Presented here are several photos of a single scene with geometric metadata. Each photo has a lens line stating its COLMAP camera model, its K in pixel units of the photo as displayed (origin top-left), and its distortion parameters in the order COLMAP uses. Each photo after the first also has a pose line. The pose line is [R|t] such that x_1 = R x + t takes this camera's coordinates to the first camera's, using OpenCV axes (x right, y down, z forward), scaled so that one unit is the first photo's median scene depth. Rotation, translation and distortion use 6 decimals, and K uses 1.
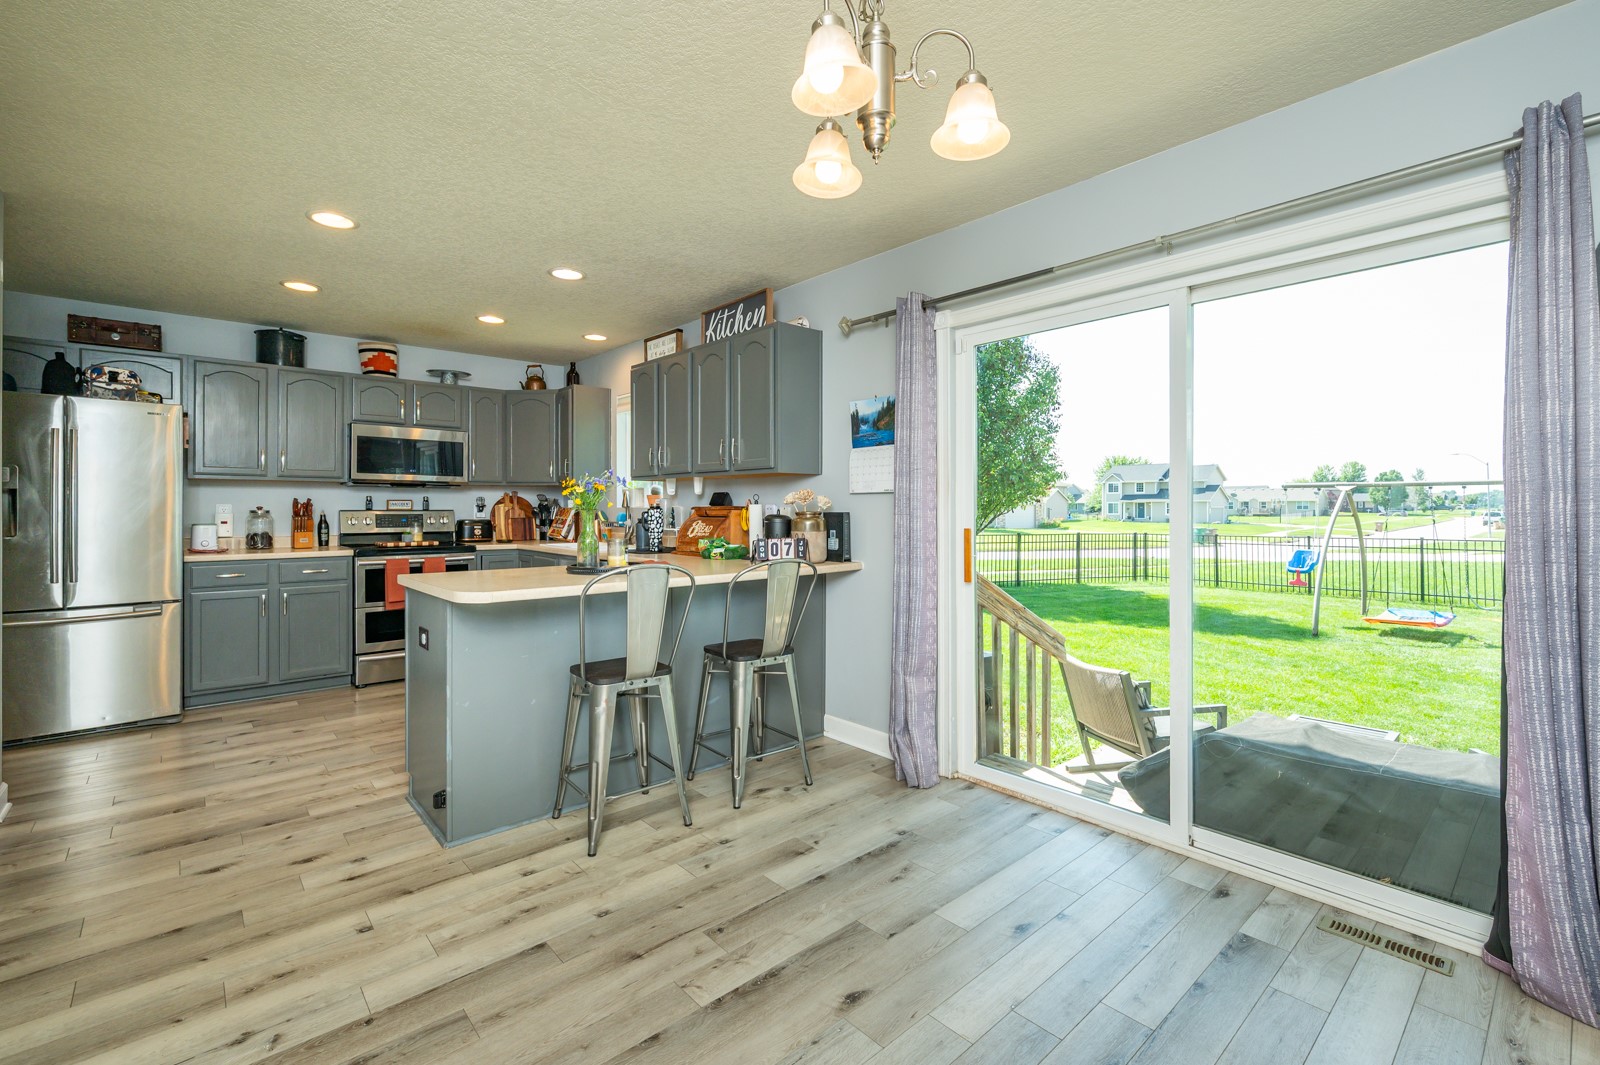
lens RADIAL K [[690.0, 0, 801.6], [0, 690.0, 508.9], [0, 0, 1]] dist [-0.010931, 0.000415]
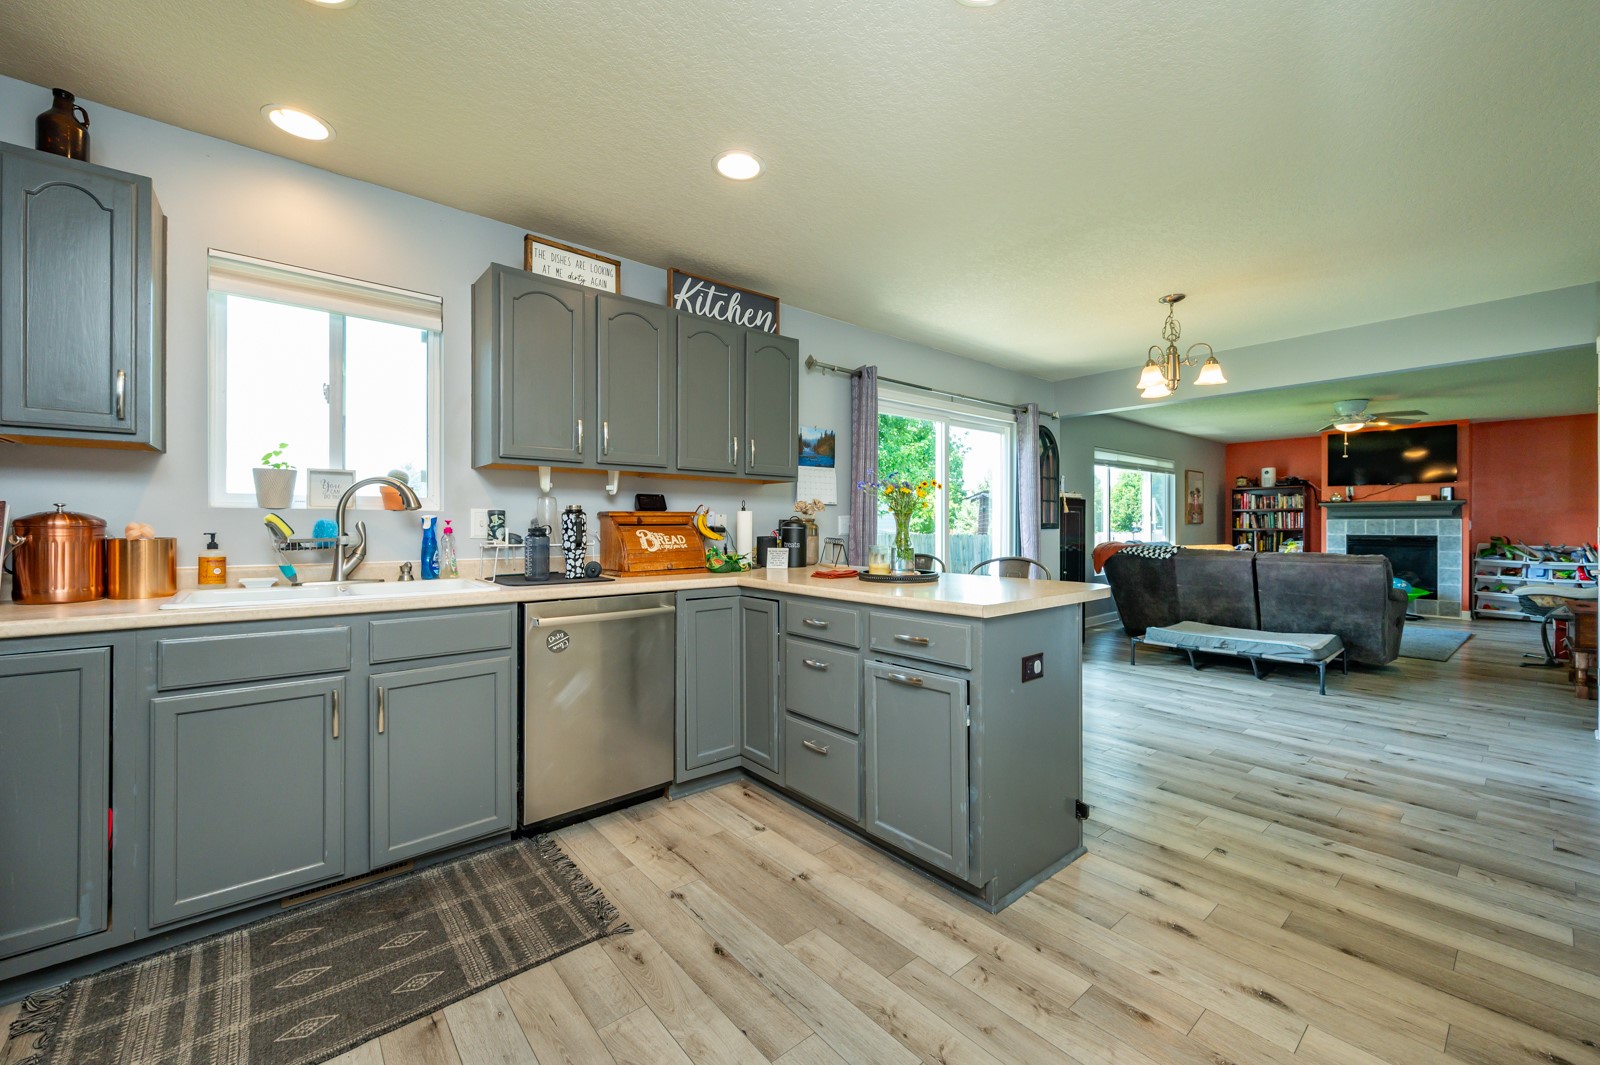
lens RADIAL K [[637.2, 0, 802.7], [0, 637.2, 524.7], [0, 0, 1]] dist [0.003071, -0.000446]
pose [[0.033526, -0.000857, 0.999437, -0.773220], [-0.000572, 0.999999, 0.000877, 0.009722], [-0.999438, -0.000601, 0.033526, 0.730095]]
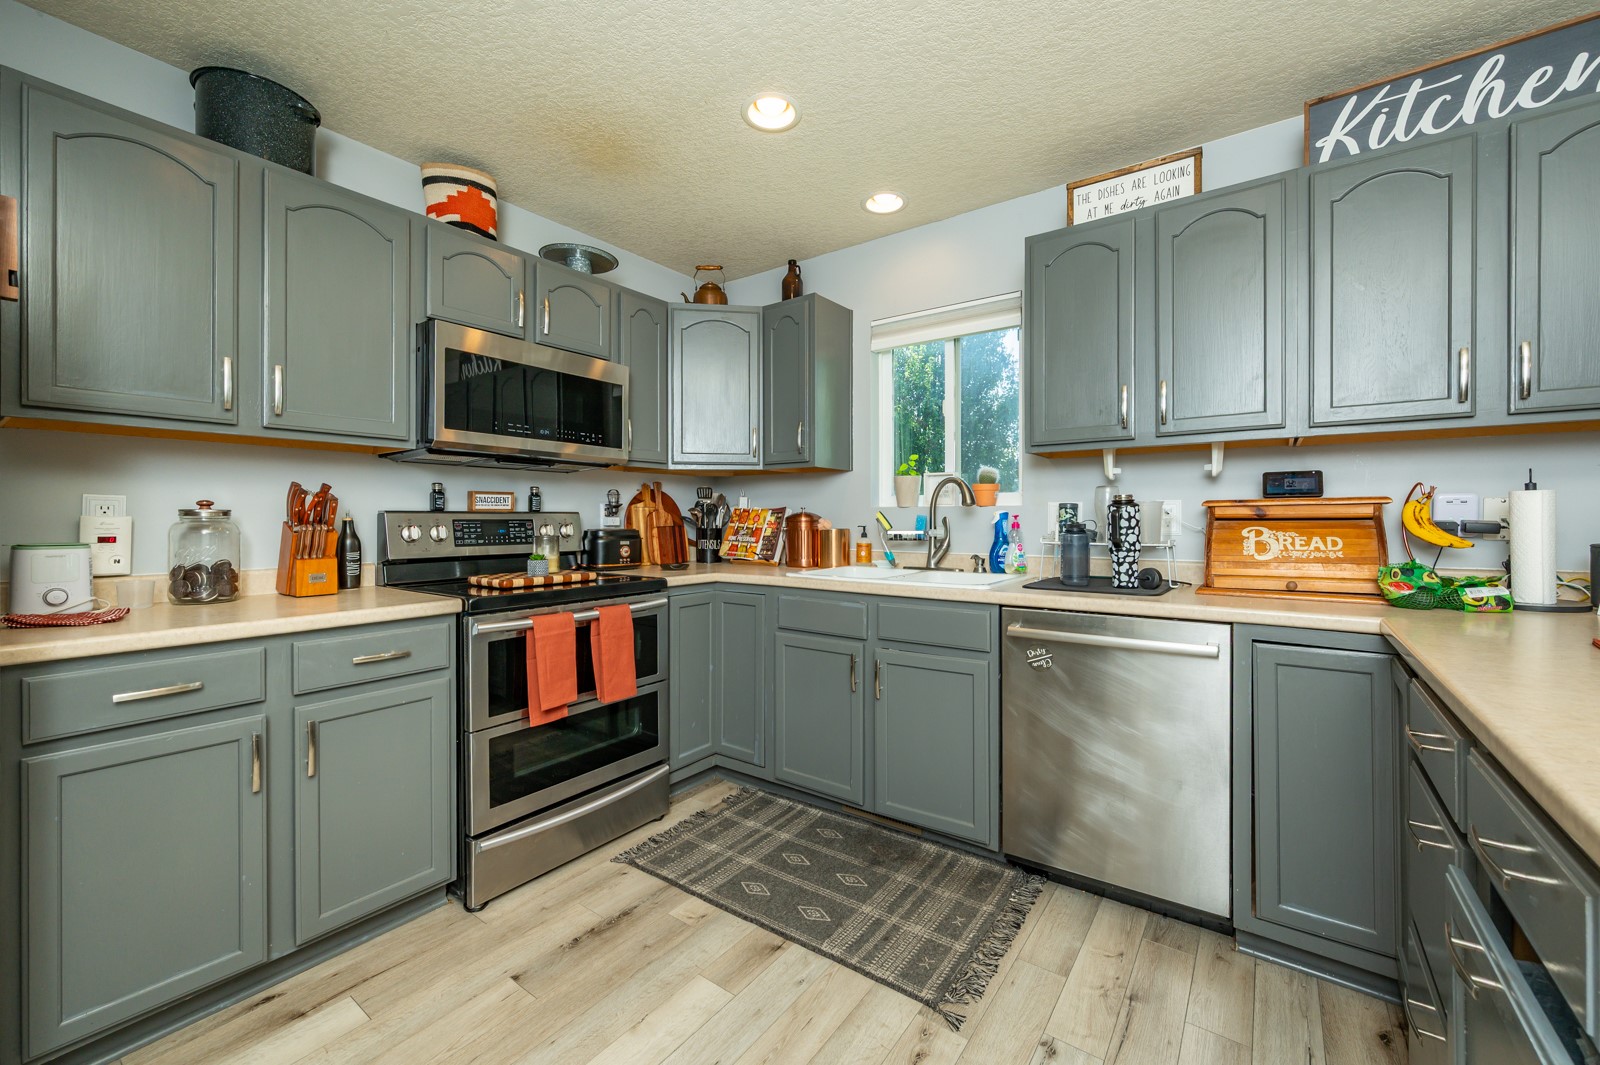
lens RADIAL K [[637.2, 0, 790.5], [0, 637.2, 518.8], [0, 0, 1]] dist [0.003071, -0.000446]
pose [[0.979897, -0.003825, 0.199467, -0.526272], [0.003957, 0.999992, -0.000263, 0.009137], [-0.199464, 0.001047, 0.979905, 0.556955]]
